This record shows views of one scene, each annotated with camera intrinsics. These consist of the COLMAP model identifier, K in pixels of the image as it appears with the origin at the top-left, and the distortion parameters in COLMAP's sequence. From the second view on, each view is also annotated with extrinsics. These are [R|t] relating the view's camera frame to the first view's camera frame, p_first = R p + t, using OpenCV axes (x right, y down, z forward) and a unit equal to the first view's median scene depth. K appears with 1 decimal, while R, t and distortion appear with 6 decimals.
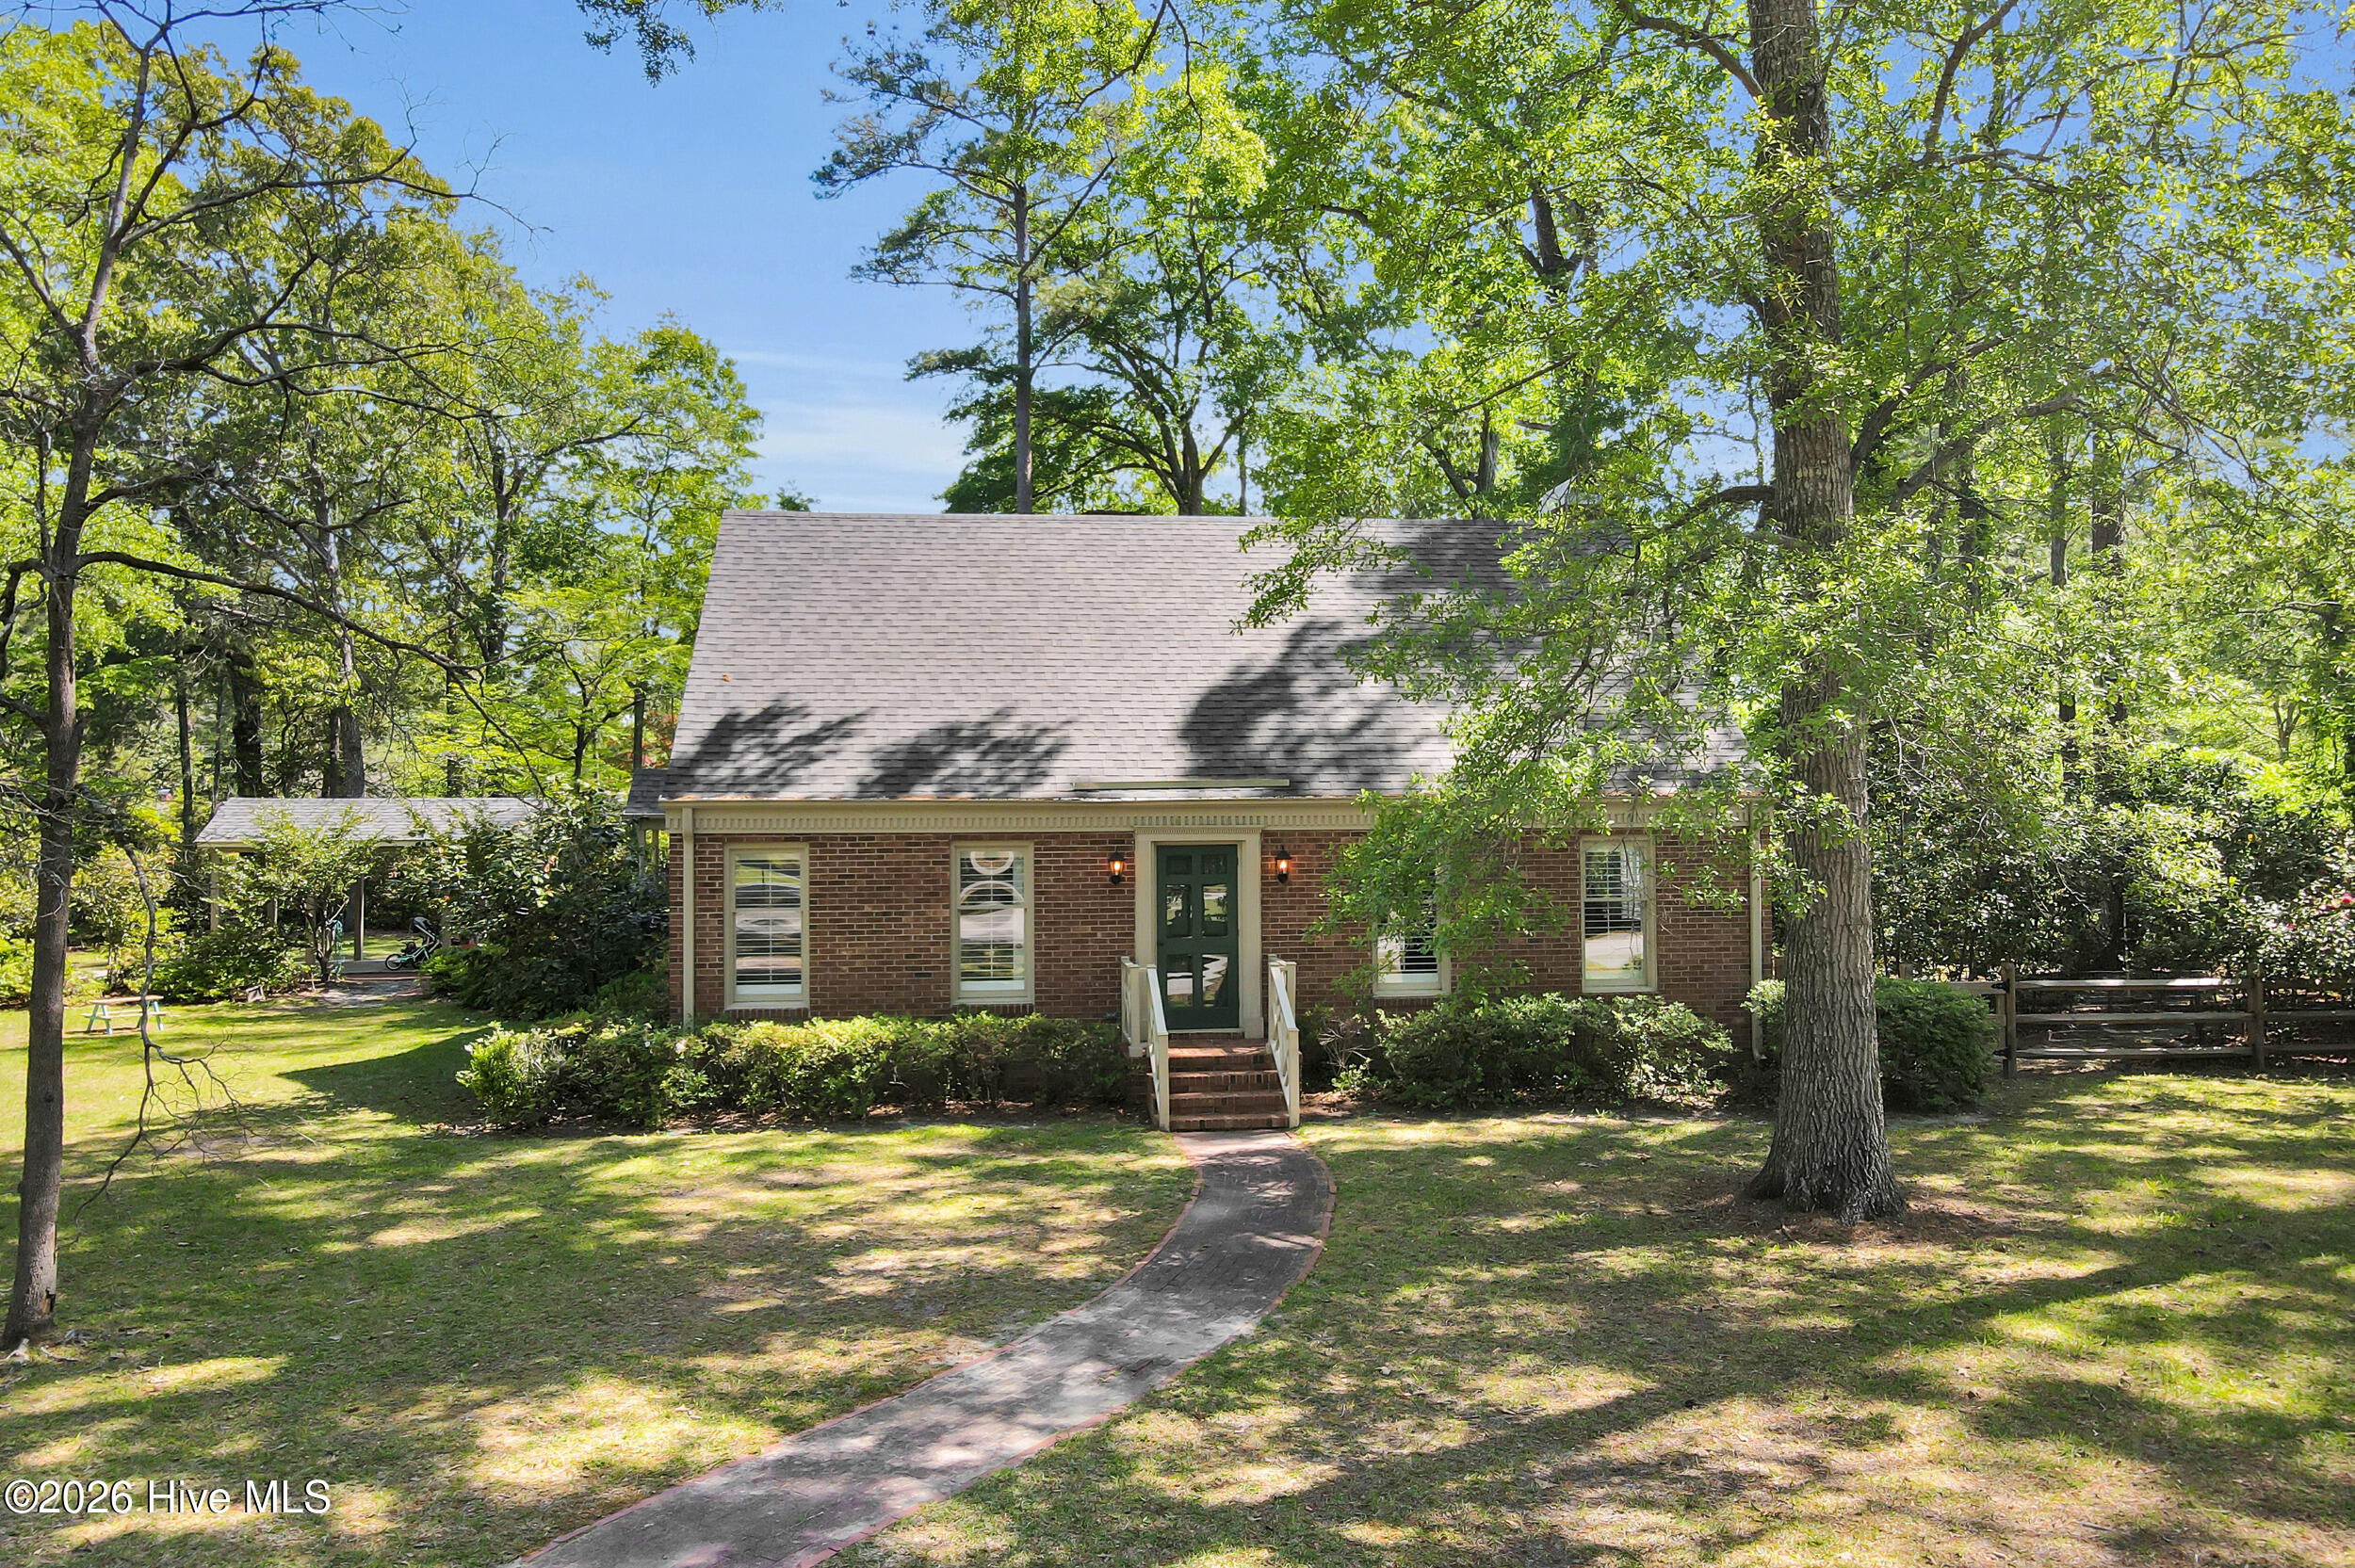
lens RADIAL K [[1654.7, 0, 1185.5], [0, 1654.7, 781.6], [0, 0, 1]] dist [0.018166, -0.007043]
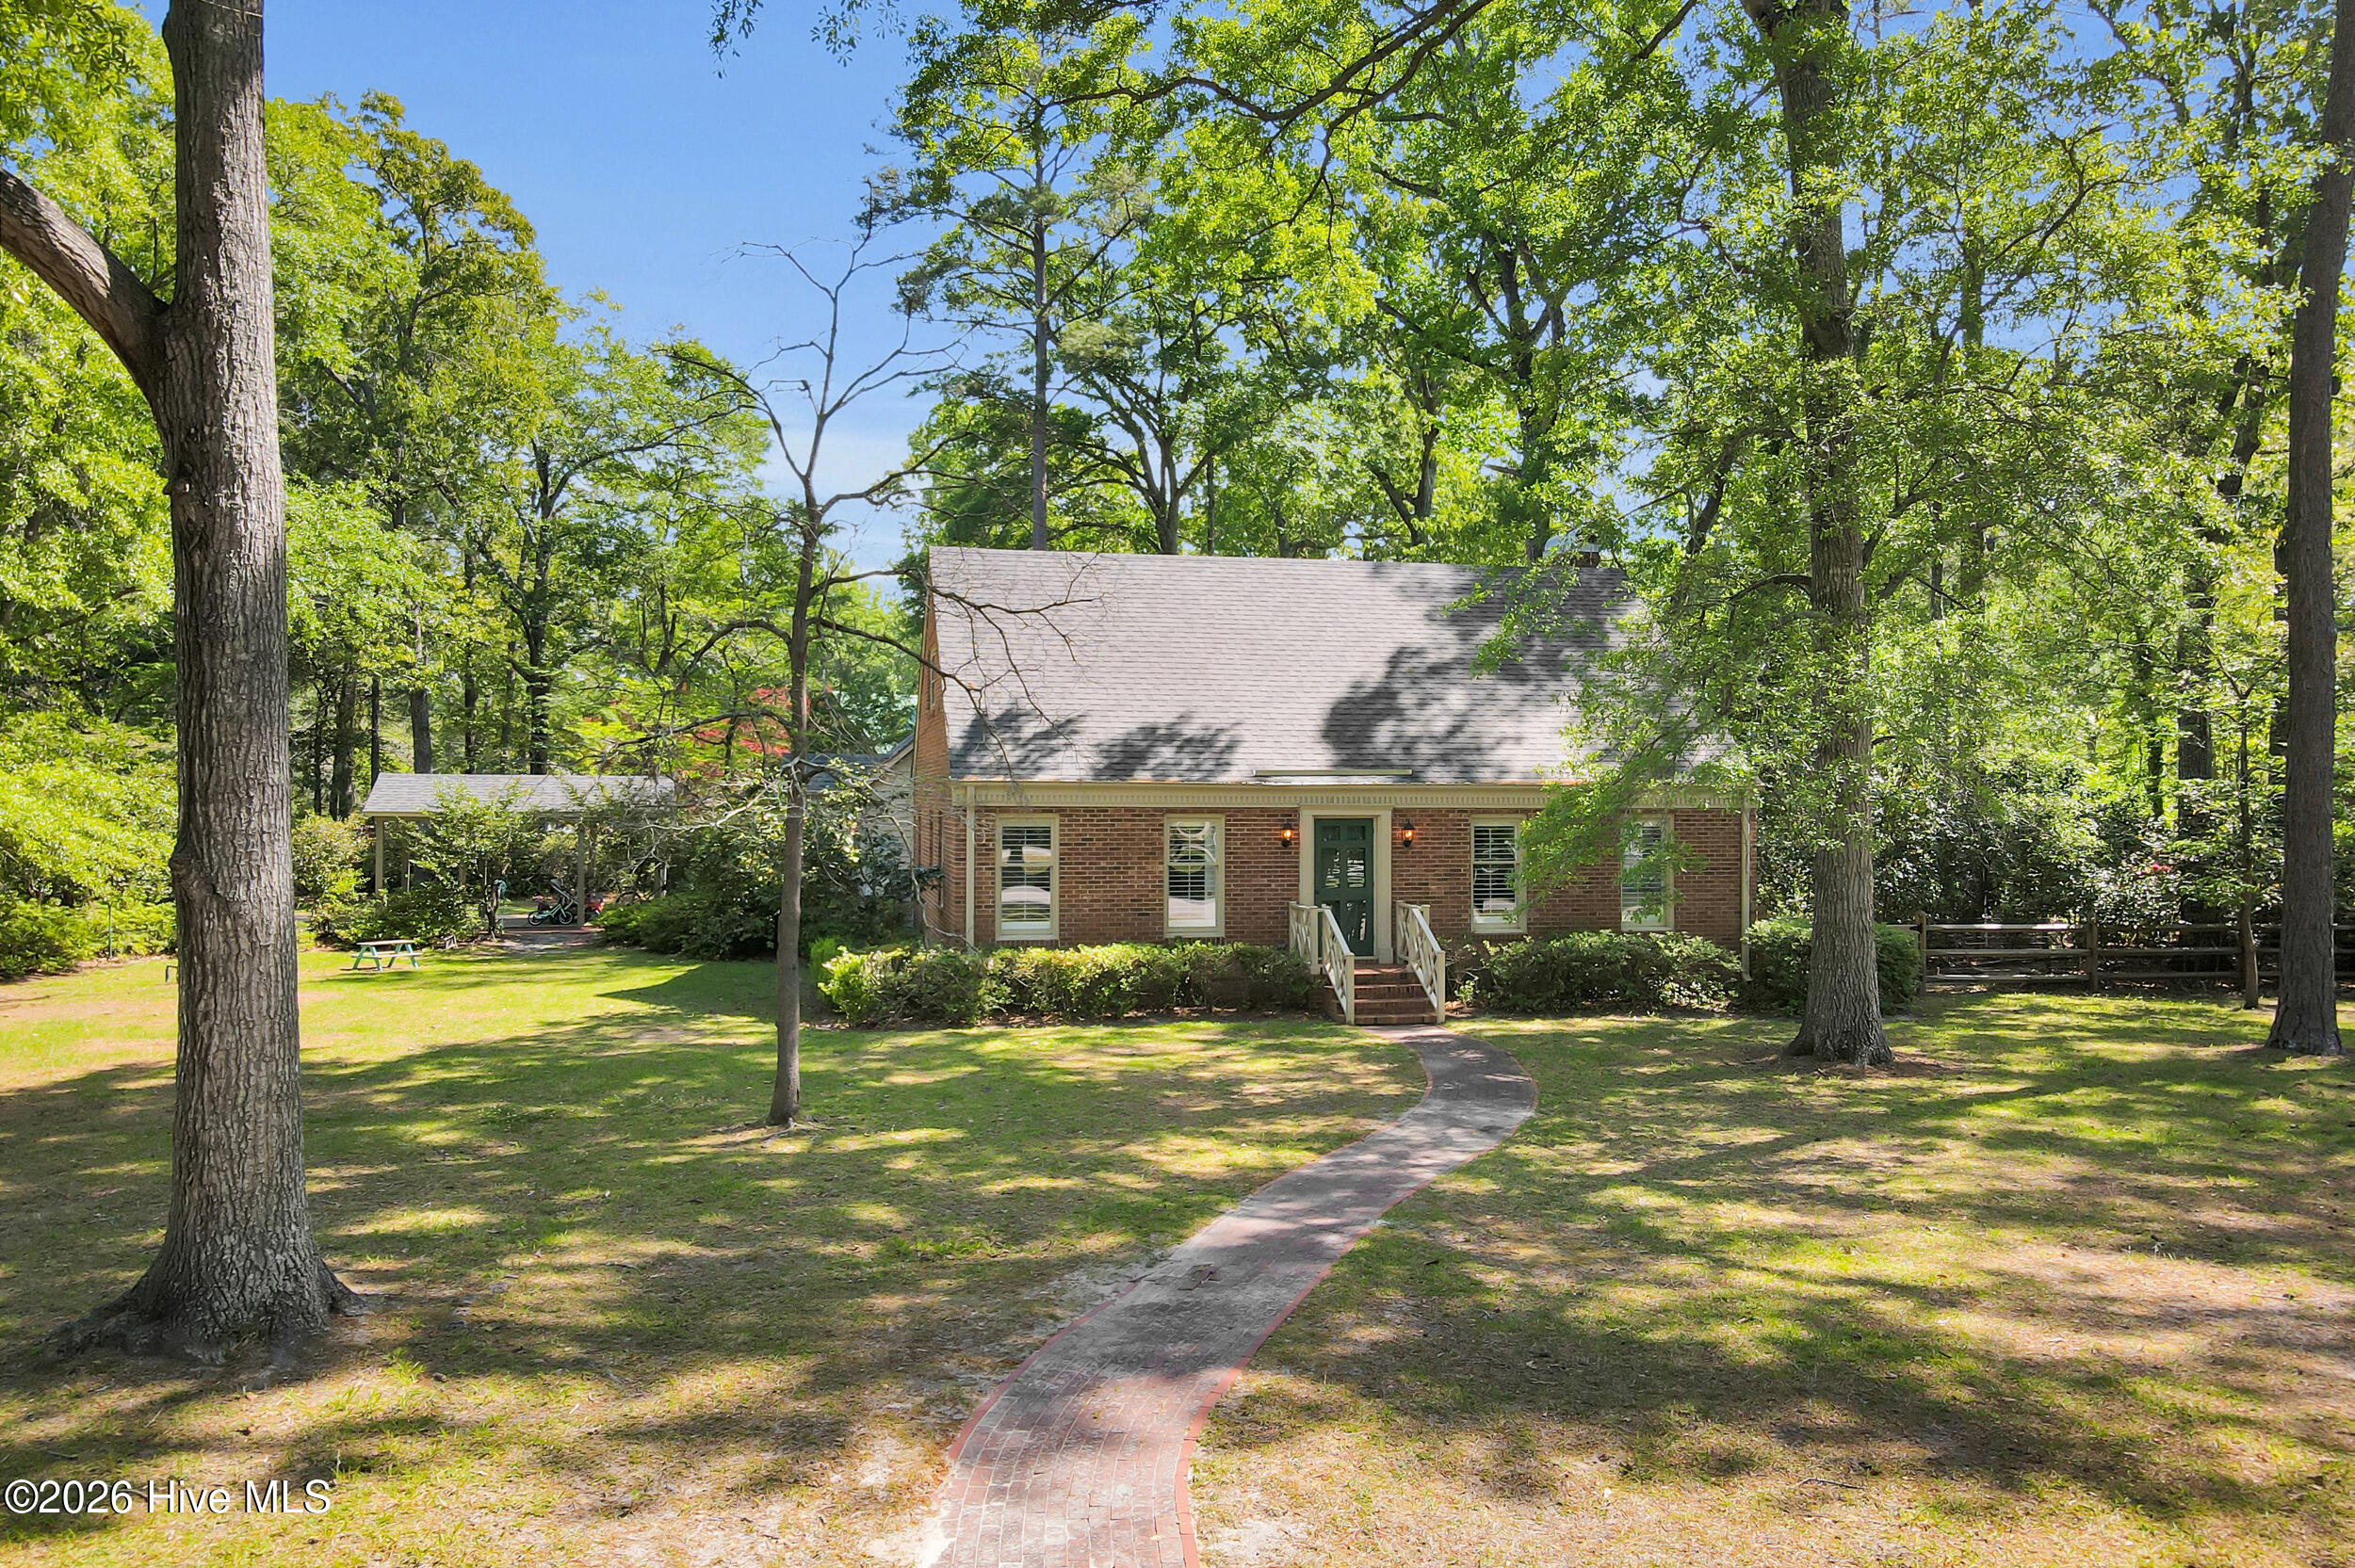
lens RADIAL K [[1654.7, 0, 1170.0], [0, 1654.7, 786.5], [0, 0, 1]] dist [0.018166, -0.007043]
pose [[0.996080, 0.010340, 0.087854, -0.251840], [-0.011474, 0.999857, 0.012405, -0.002458], [-0.087713, -0.013364, 0.996056, -0.313829]]
